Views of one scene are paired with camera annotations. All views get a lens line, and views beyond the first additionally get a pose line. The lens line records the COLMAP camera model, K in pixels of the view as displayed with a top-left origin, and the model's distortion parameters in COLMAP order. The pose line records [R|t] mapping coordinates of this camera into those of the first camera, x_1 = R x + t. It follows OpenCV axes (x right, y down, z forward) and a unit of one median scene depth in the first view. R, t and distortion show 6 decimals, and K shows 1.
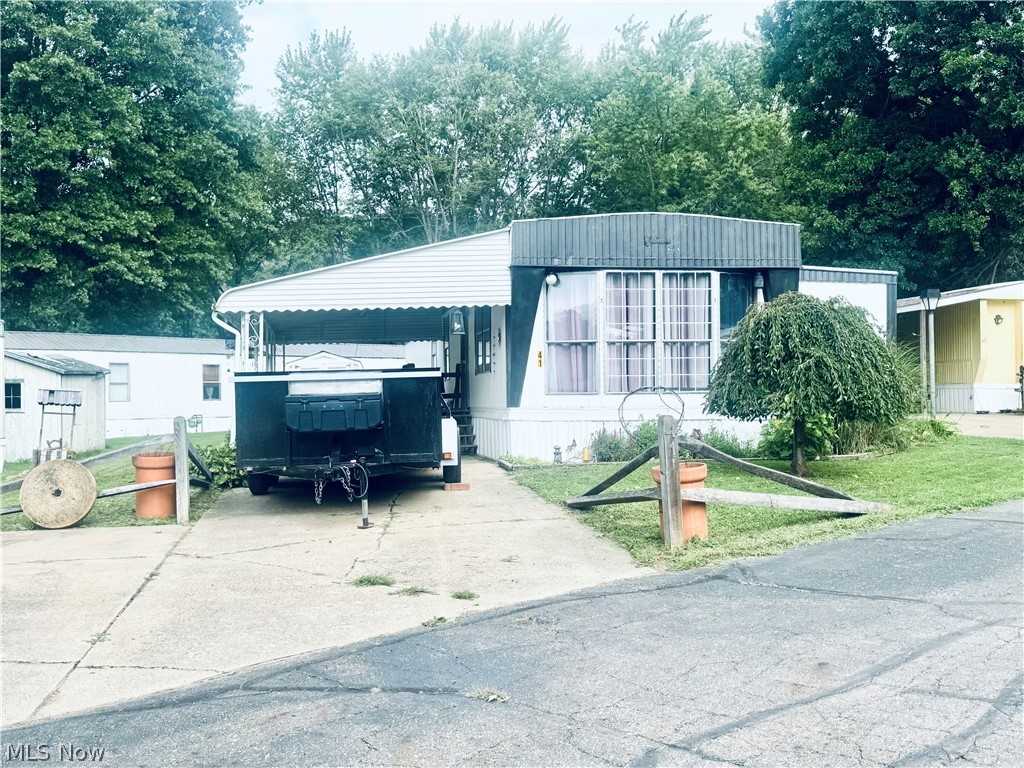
lens RADIAL K [[1138.5, 0, 511.2], [0, 1138.5, 382.9], [0, 0, 1]] dist [0.003321, -0.022447]
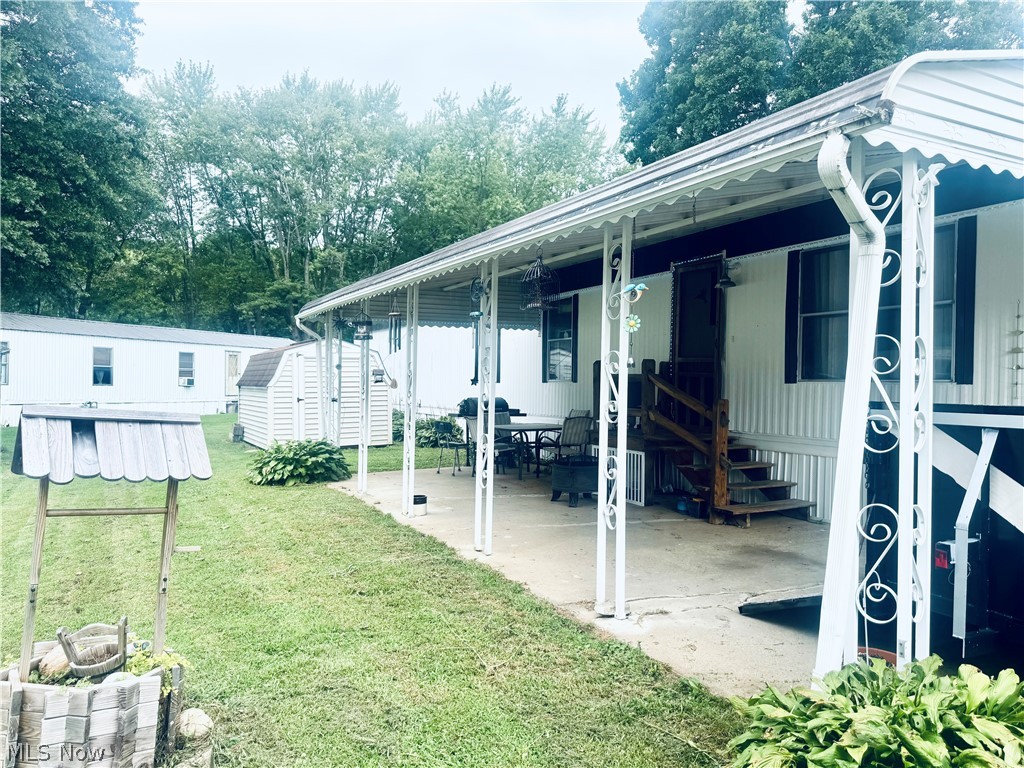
lens RADIAL K [[723.1, 0, 512.0], [0, 723.1, 389.5], [0, 0, 1]] dist [-0.036021, 0.002376]
pose [[0.940472, 0.027662, 0.338743, -0.139618], [-0.034463, 0.999307, 0.014079, -0.001832], [-0.338119, -0.024915, 0.940774, 0.314329]]
